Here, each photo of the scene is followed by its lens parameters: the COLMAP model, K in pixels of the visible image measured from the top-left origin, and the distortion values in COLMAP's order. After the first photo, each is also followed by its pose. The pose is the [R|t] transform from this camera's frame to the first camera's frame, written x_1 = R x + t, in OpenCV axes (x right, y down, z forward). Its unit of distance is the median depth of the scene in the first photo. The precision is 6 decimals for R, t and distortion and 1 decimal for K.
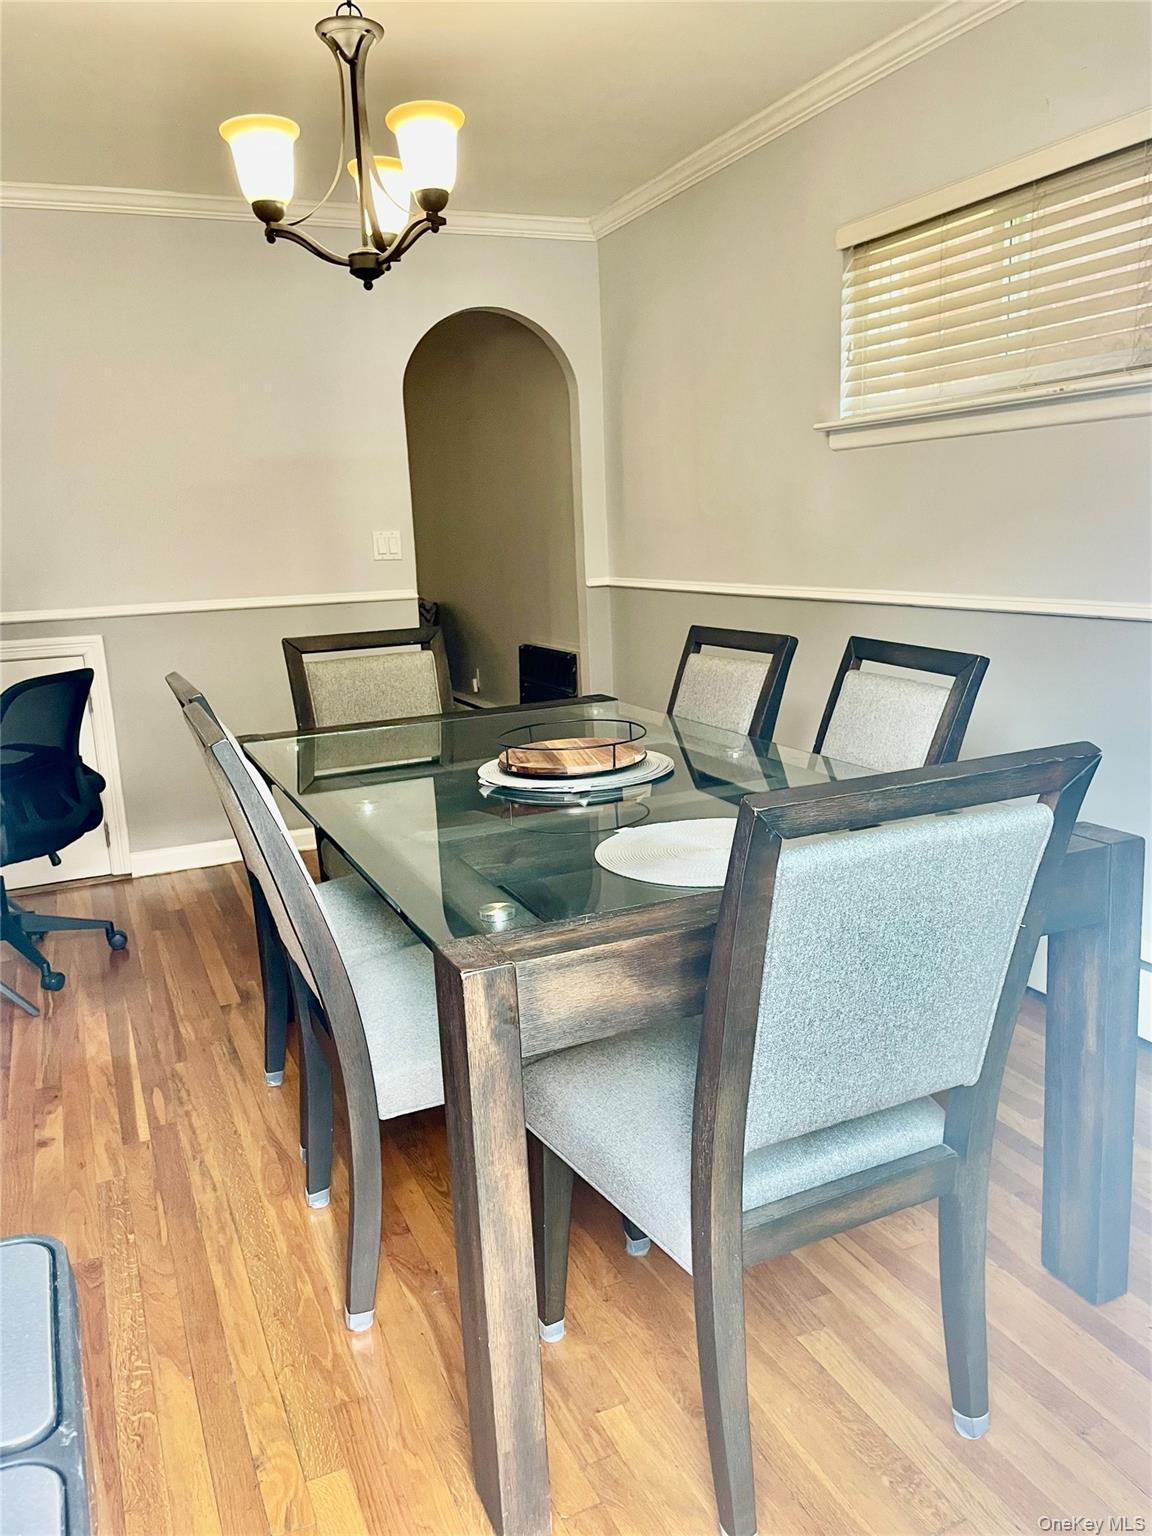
lens RADIAL K [[1199.1, 0, 576.0], [0, 1199.1, 768.0], [0, 0, 1]] dist [0.143089, -0.007034]
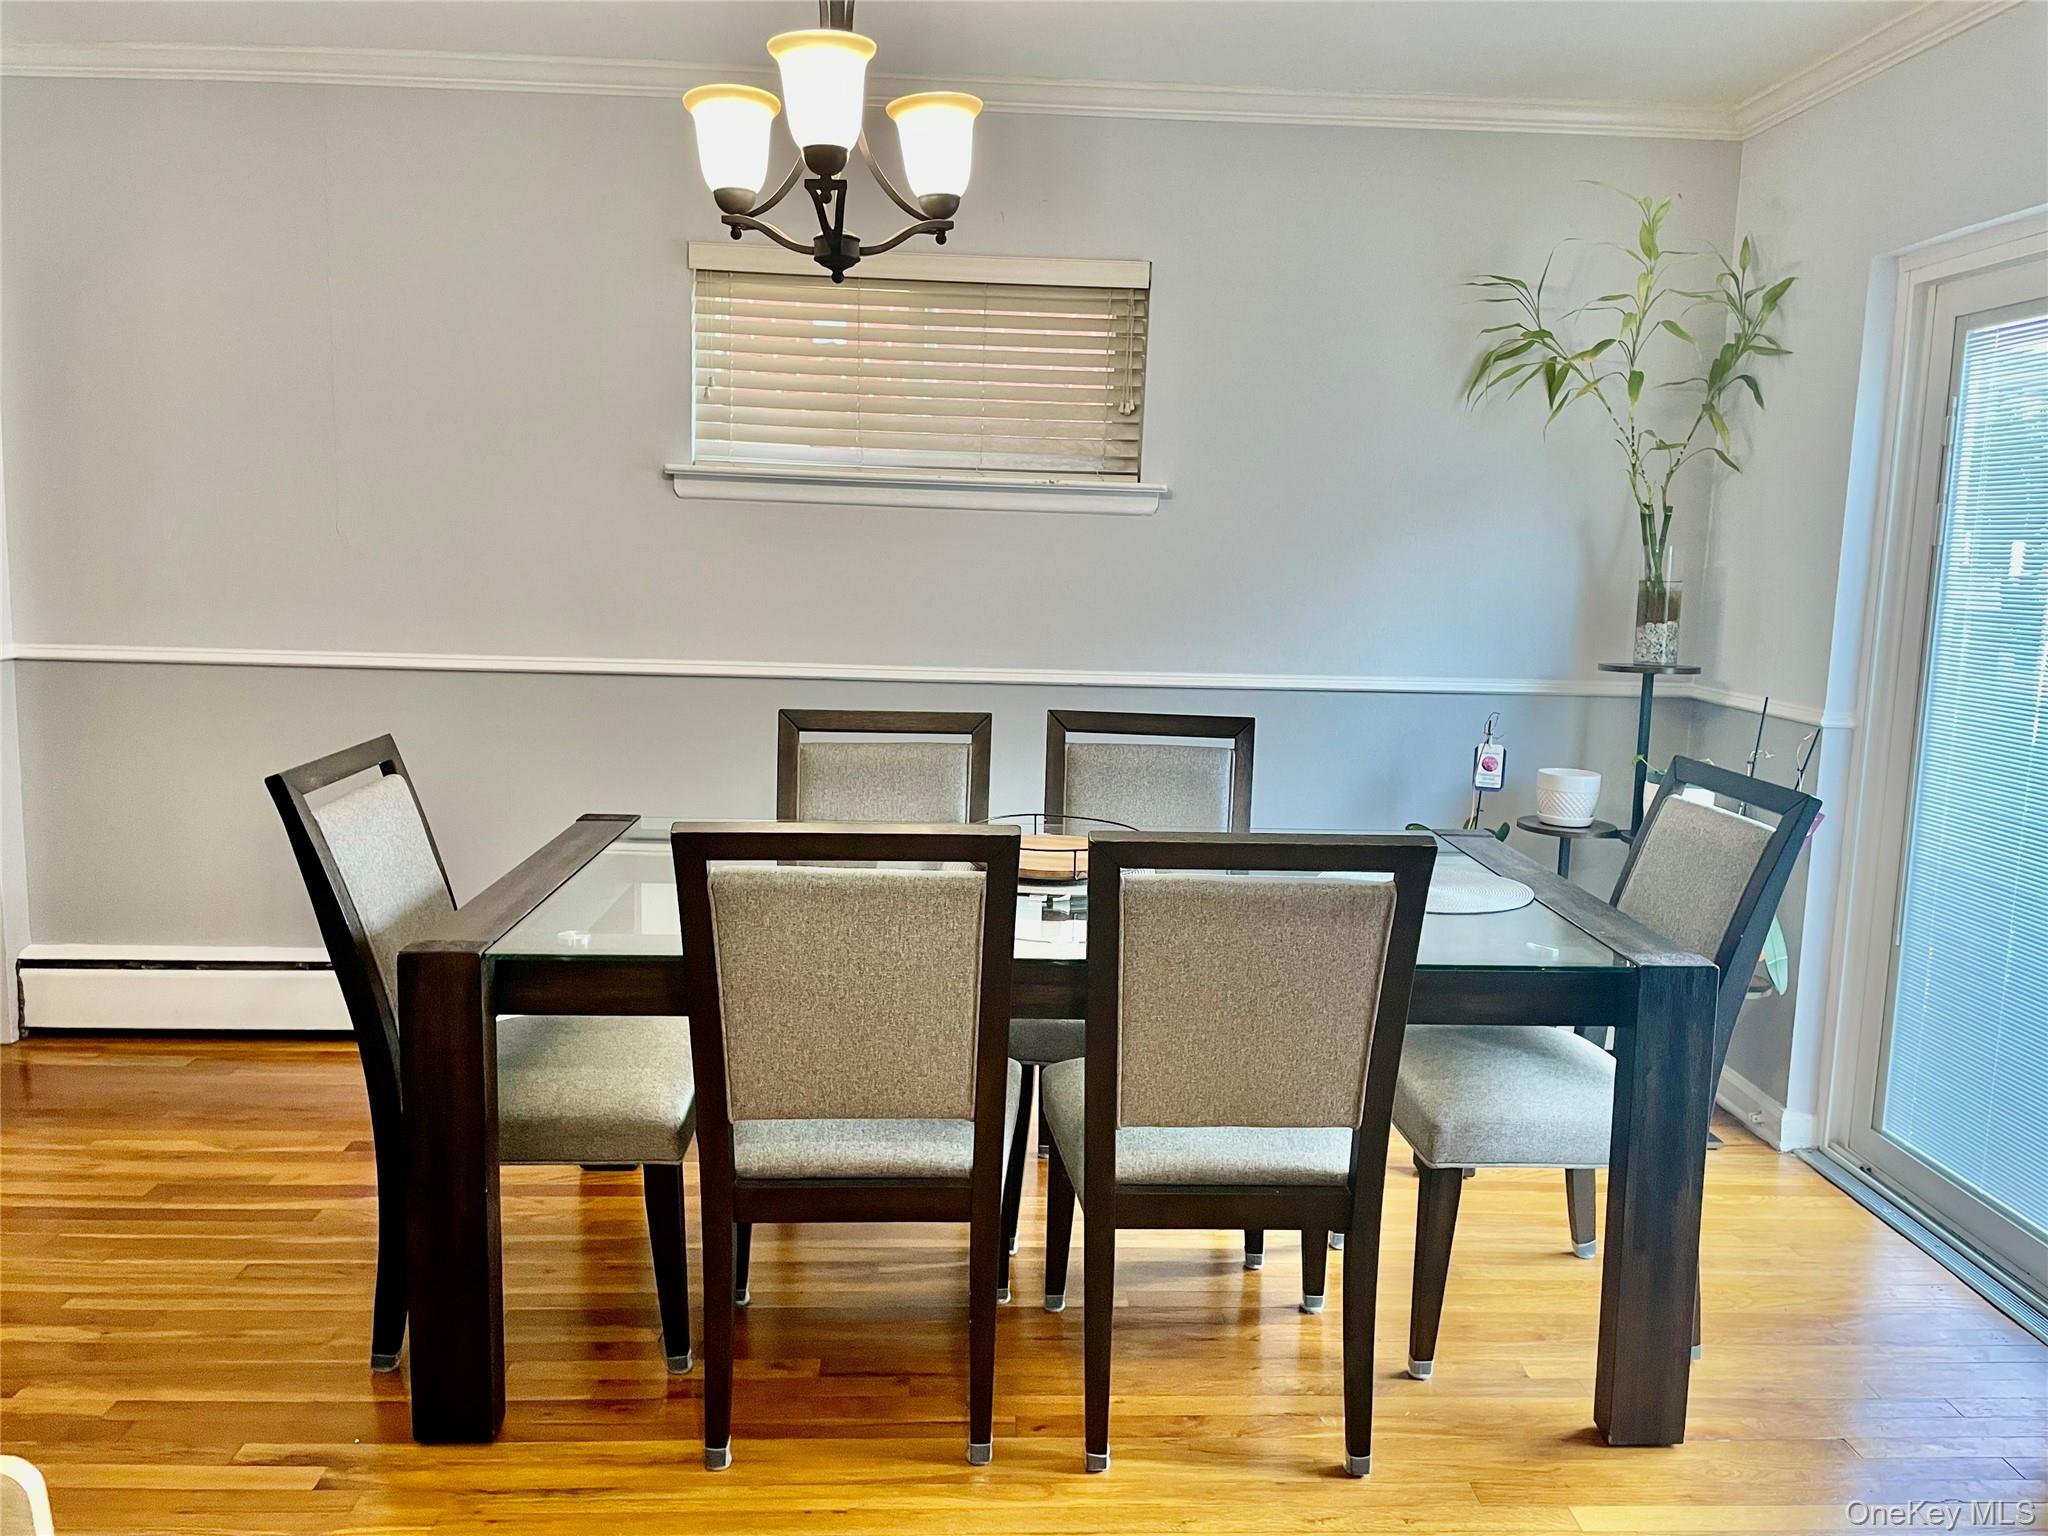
lens RADIAL K [[1598.8, 0, 1024.0], [0, 1598.8, 768.0], [0, 0, 1]] dist [0.143089, -0.007034]
pose [[0.403358, -0.077482, 0.911756, -0.850000], [0.145393, 0.989177, 0.019740, -0.080453], [-0.903418, 0.124601, 0.410257, 0.435708]]
